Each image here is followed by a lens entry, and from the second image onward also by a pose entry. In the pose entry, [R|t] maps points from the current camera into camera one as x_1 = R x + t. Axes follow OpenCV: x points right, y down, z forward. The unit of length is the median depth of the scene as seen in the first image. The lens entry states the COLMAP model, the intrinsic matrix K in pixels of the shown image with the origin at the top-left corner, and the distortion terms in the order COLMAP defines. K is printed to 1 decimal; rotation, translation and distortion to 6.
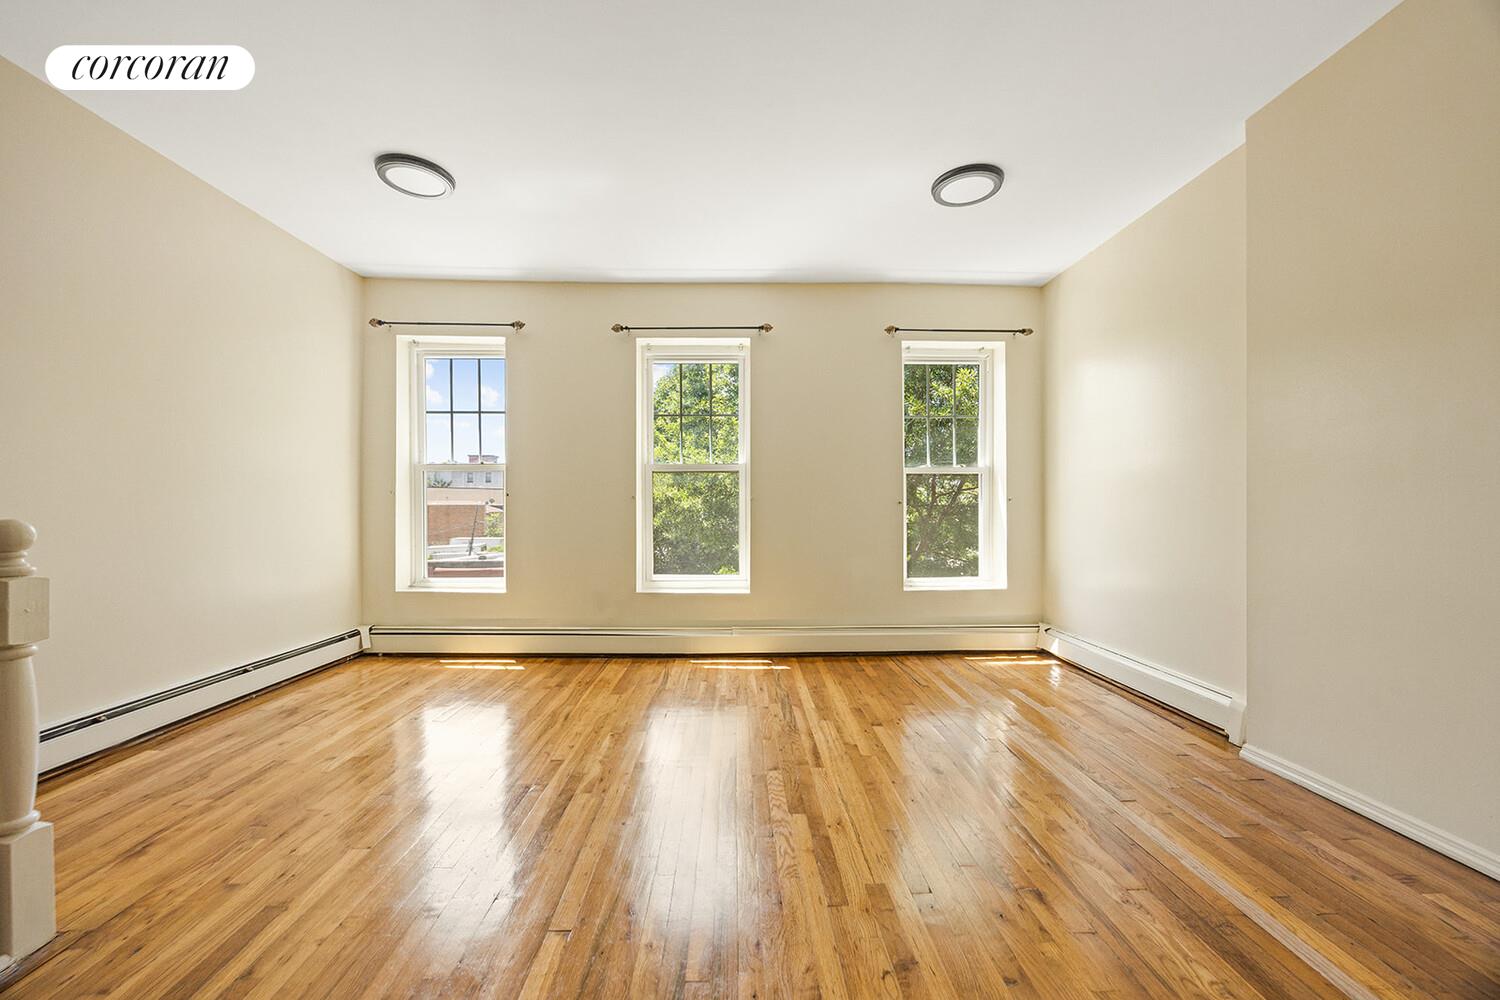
lens RADIAL K [[593.6, 0, 748.1], [0, 593.6, 499.1], [0, 0, 1]] dist [-0.000812, 0.000794]
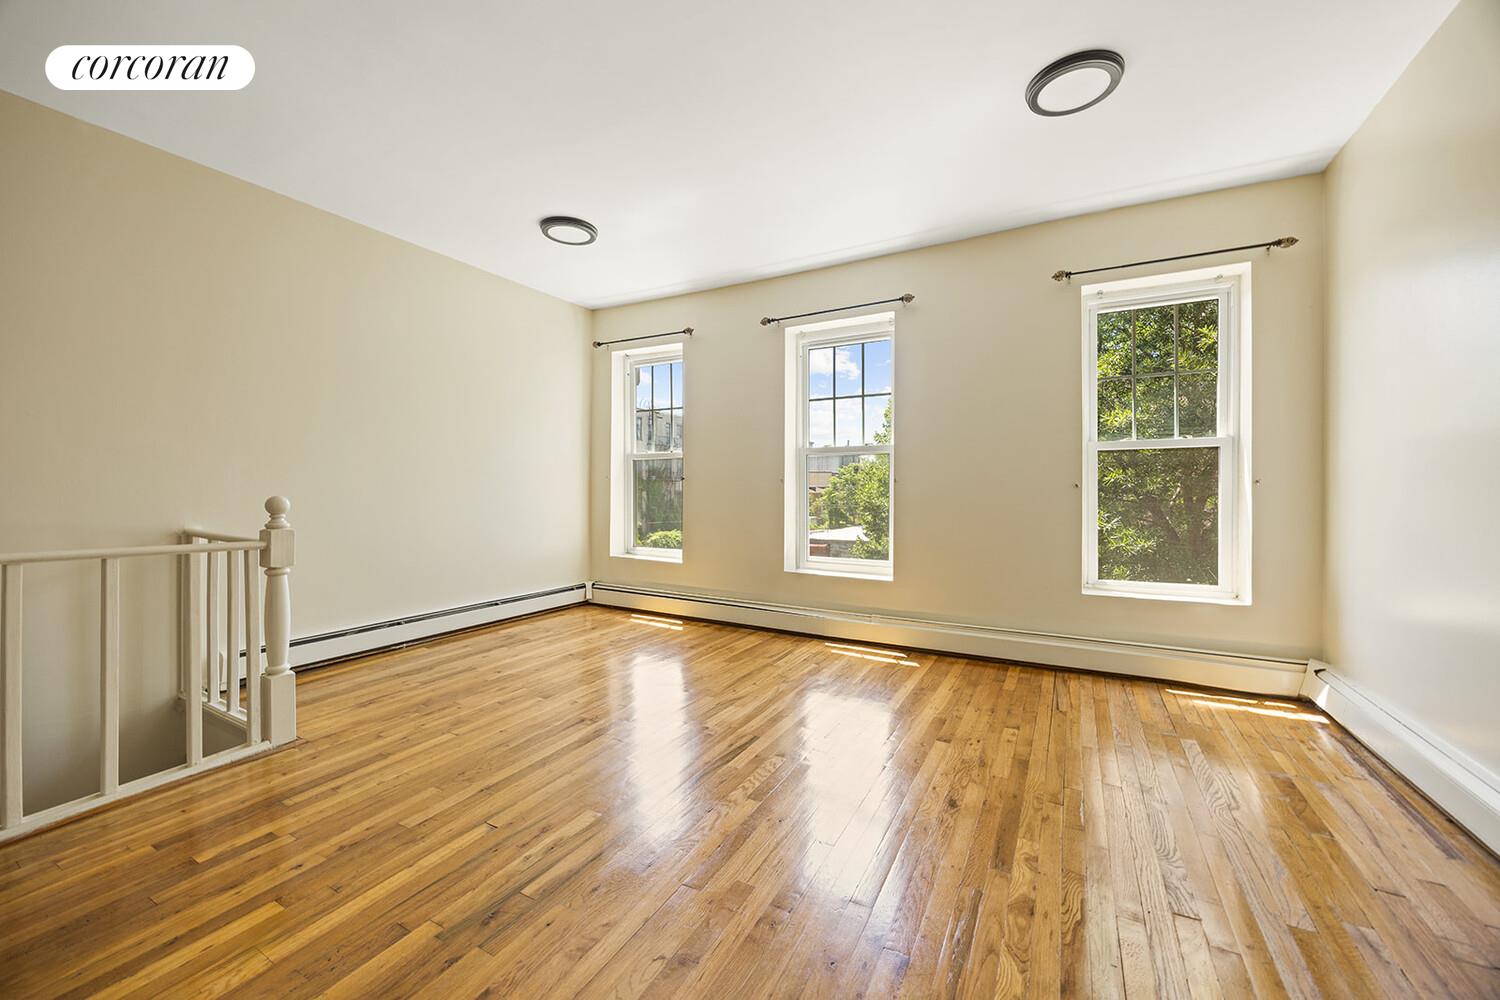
lens RADIAL K [[586.7, 0, 738.0], [0, 586.7, 483.6], [0, 0, 1]] dist [-0.001779, 0.000400]
pose [[0.857266, -0.001150, -0.514873, 0.282750], [0.003327, 0.999989, 0.003305, -0.001108], [0.514863, -0.004546, 0.857260, 0.073932]]
